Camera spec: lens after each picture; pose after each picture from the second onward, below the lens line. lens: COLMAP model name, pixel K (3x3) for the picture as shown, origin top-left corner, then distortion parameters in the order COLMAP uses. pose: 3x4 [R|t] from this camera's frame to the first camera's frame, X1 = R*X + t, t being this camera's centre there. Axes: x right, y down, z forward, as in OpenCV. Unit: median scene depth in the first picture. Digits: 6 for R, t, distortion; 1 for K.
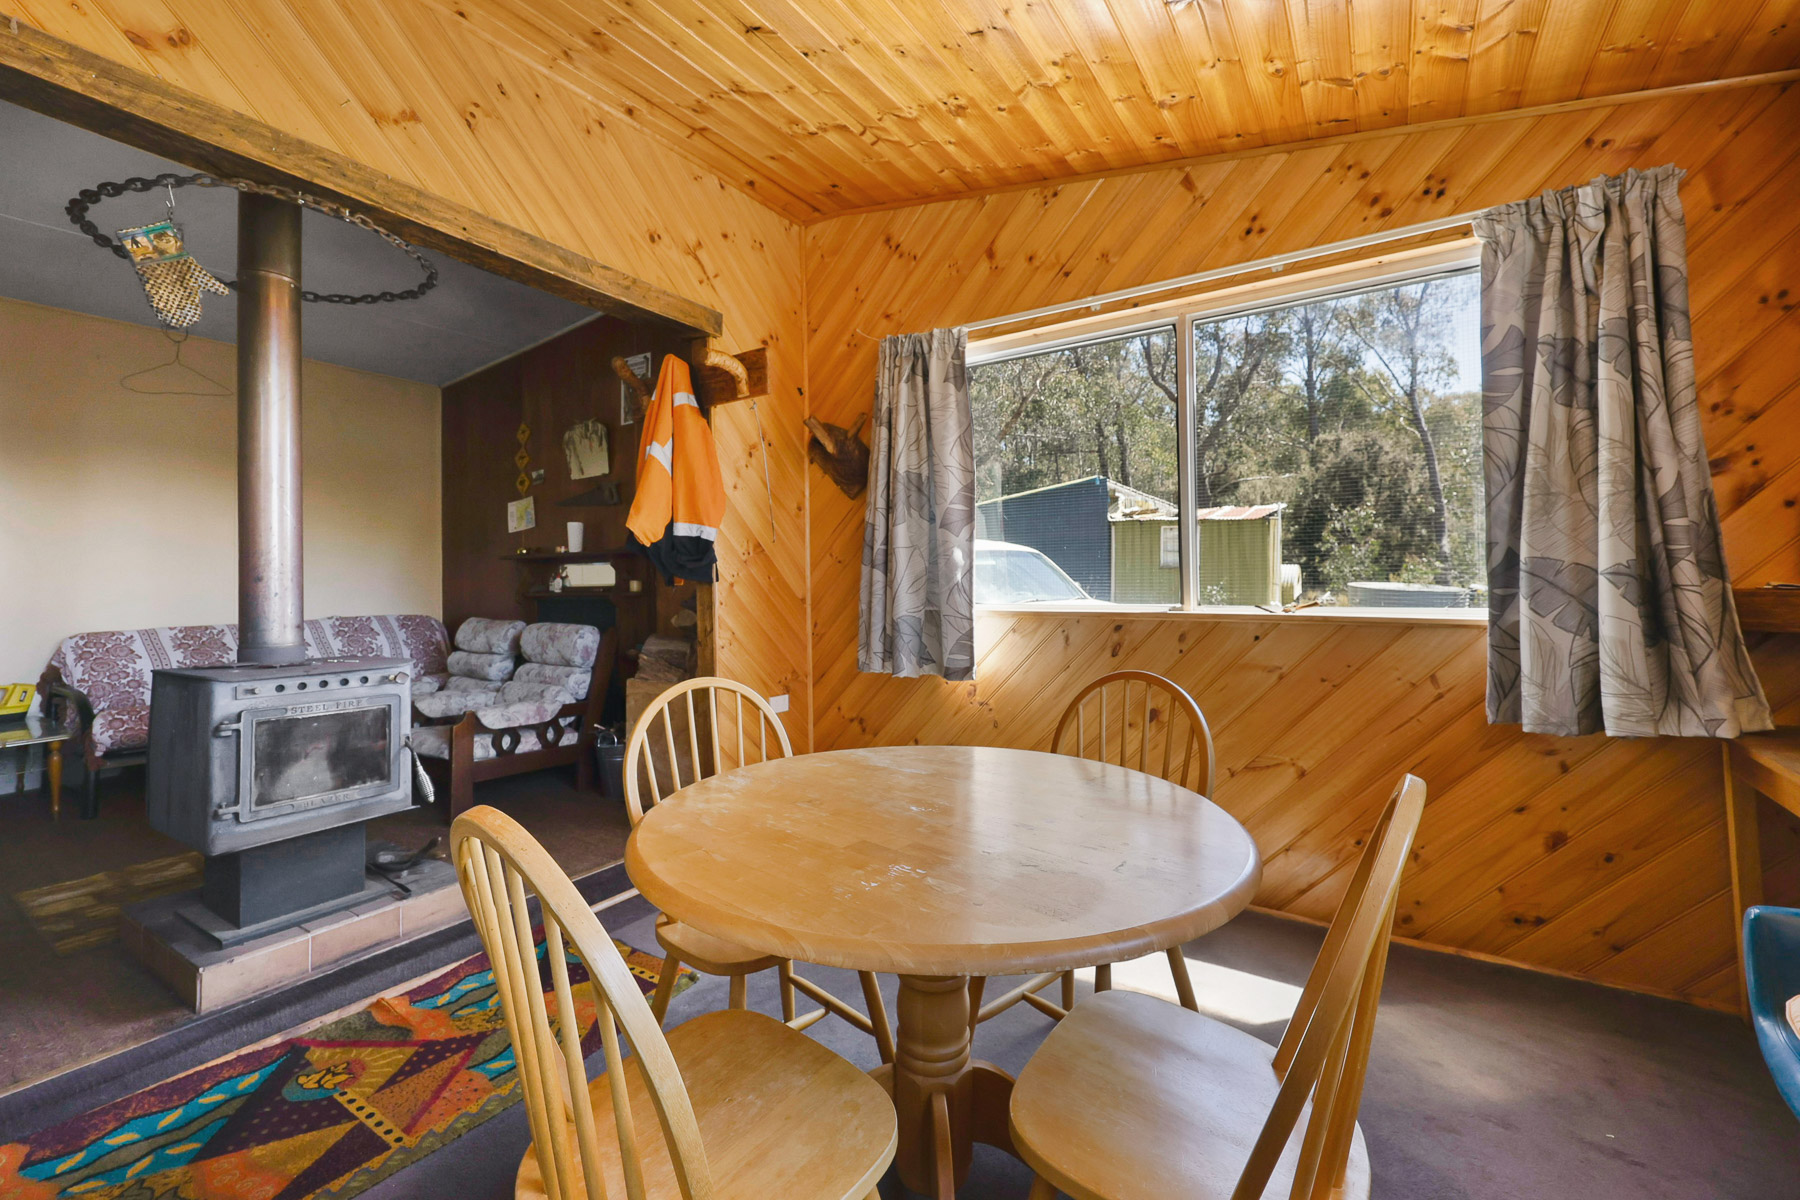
lens RADIAL K [[726.7, 0, 904.4], [0, 726.7, 597.3], [0, 0, 1]] dist [0.002829, 0.000174]
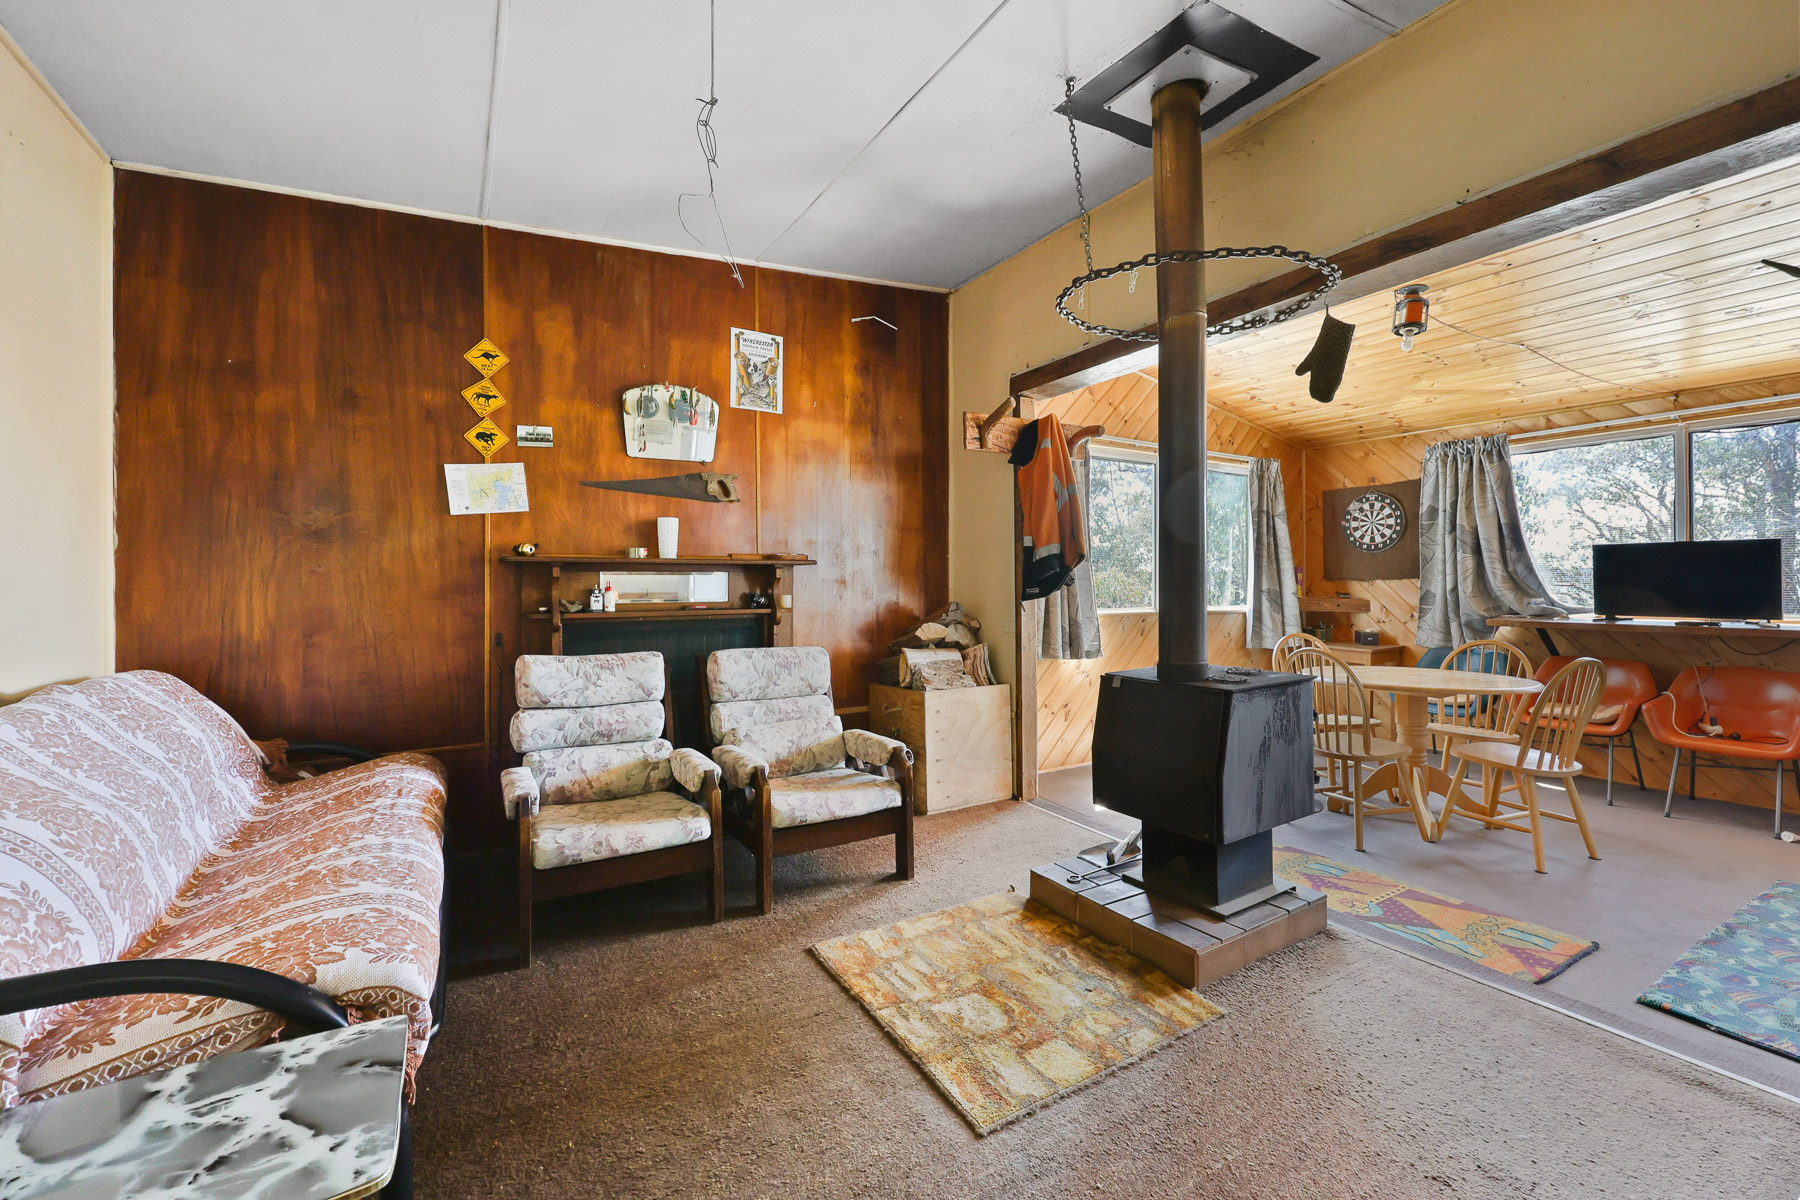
lens RADIAL K [[726.7, 0, 904.4], [0, 726.7, 597.3], [0, 0, 1]] dist [0.002829, 0.000174]
pose [[0.421731, -0.006596, 0.906697, -0.945227], [0.026324, 0.999641, -0.004972, -0.011065], [-0.906339, 0.025965, 0.421753, 0.434019]]
